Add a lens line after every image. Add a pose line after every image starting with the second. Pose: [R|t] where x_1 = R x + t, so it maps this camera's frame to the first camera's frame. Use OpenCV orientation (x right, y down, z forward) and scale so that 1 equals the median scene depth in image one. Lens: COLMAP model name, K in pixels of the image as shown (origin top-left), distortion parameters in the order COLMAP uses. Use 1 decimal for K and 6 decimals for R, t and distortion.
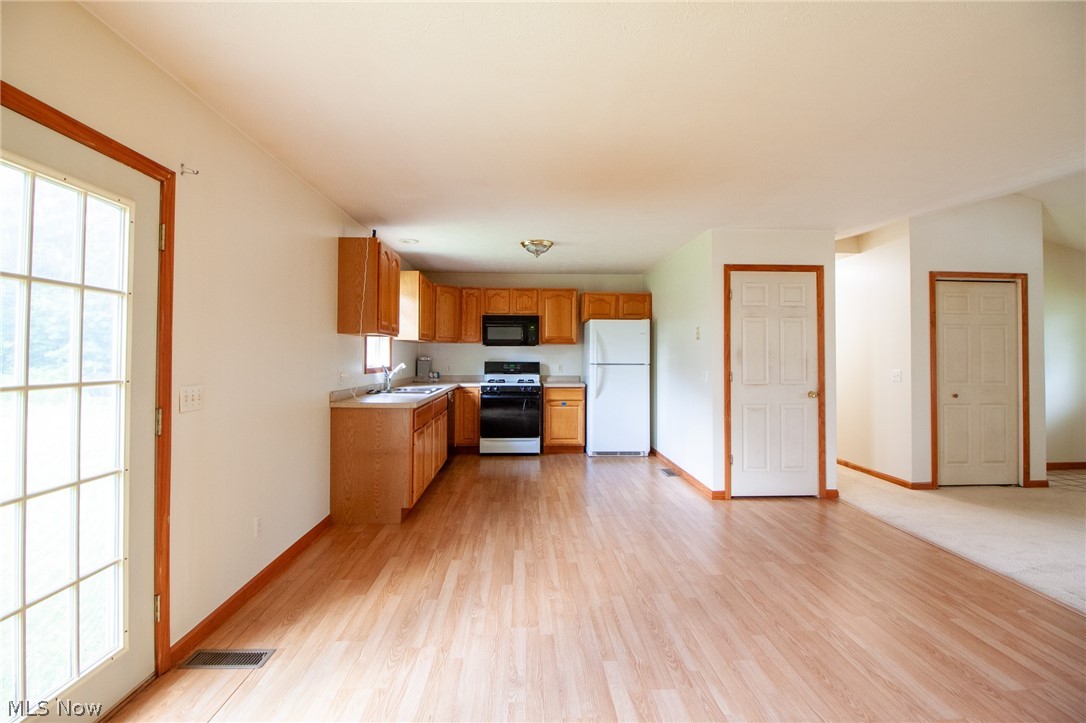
lens RADIAL K [[500.6, 0, 544.3], [0, 500.6, 343.7], [0, 0, 1]] dist [-0.001163, -0.011432]
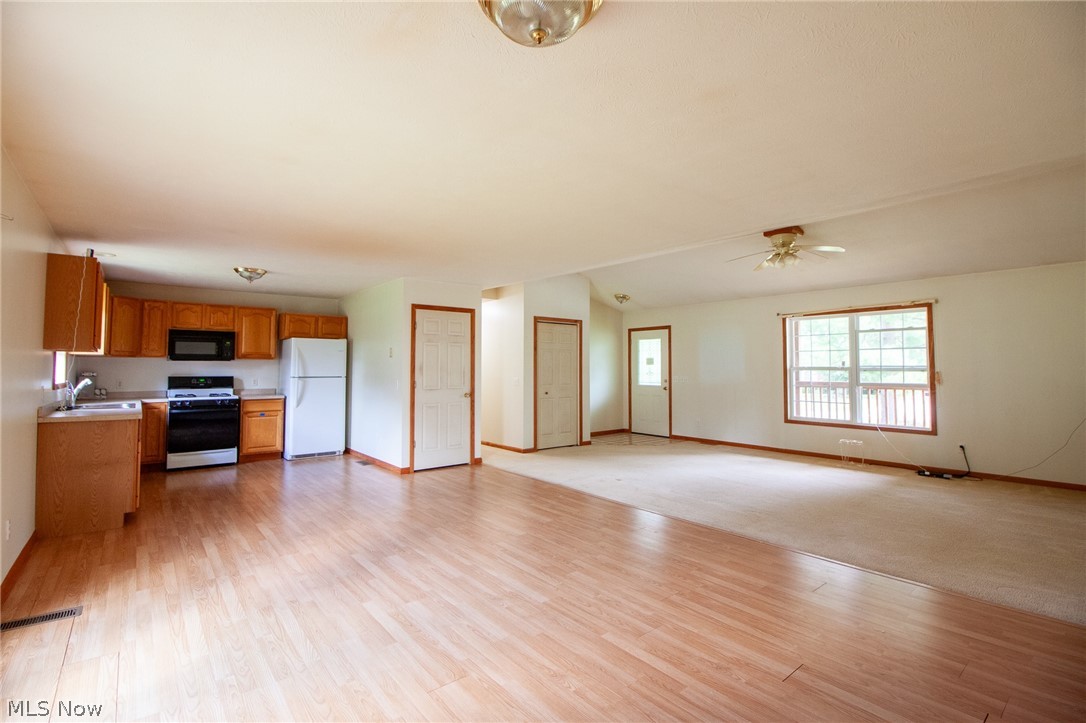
lens RADIAL K [[500.6, 0, 545.3], [0, 500.6, 344.3], [0, 0, 1]] dist [-0.001163, -0.011432]
pose [[0.800796, 0.023744, 0.598466, -0.160741], [-0.008889, 0.999575, -0.027764, -0.009361], [-0.598871, 0.016914, 0.800667, -0.311355]]
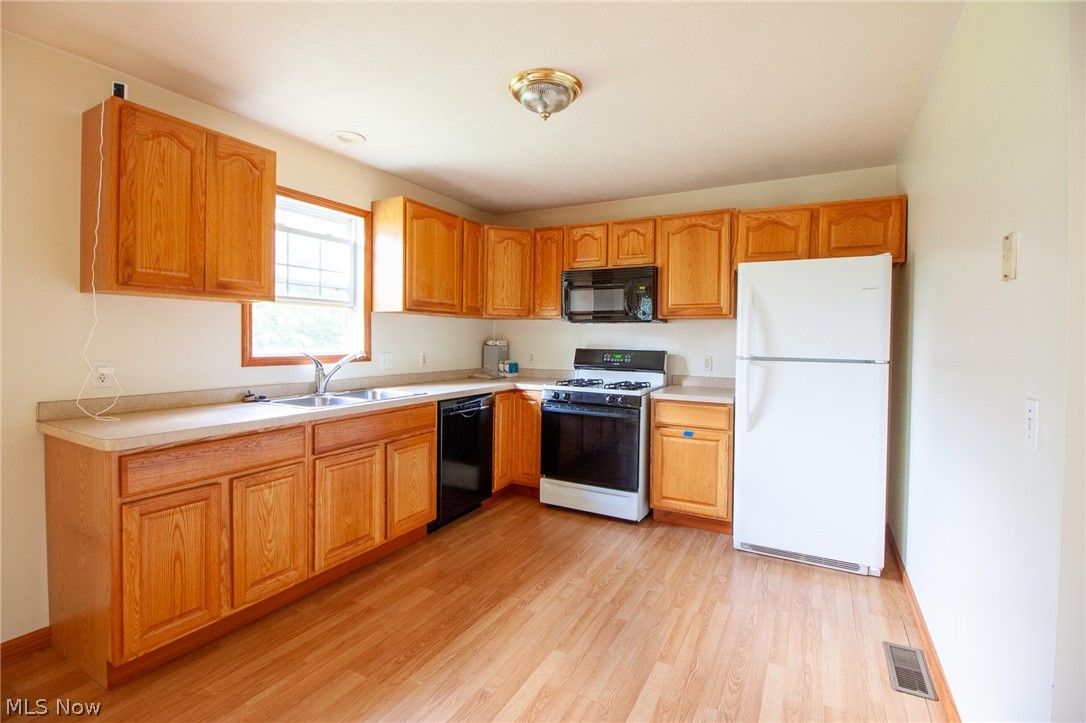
lens RADIAL K [[500.6, 0, 542.3], [0, 500.6, 346.1], [0, 0, 1]] dist [-0.001163, -0.011432]
pose [[0.852781, 0.014846, -0.522058, 0.234706], [0.003295, 0.999423, 0.033804, 0.016589], [0.522258, -0.030547, 0.852240, 0.643992]]
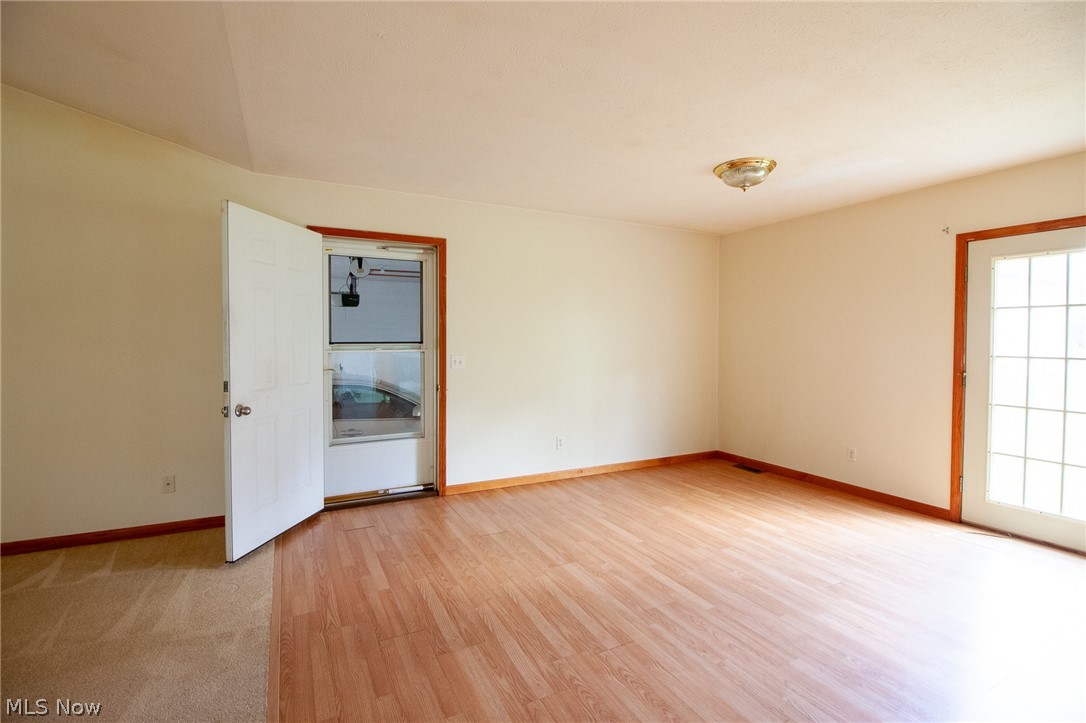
lens RADIAL K [[500.6, 0, 548.5], [0, 500.6, 356.8], [0, 0, 1]] dist [-0.001163, -0.011432]
pose [[-0.906541, 0.006149, -0.422074, 0.548314], [0.000935, 0.999921, 0.012557, 0.012861], [0.422117, 0.010989, -0.906475, 0.439335]]
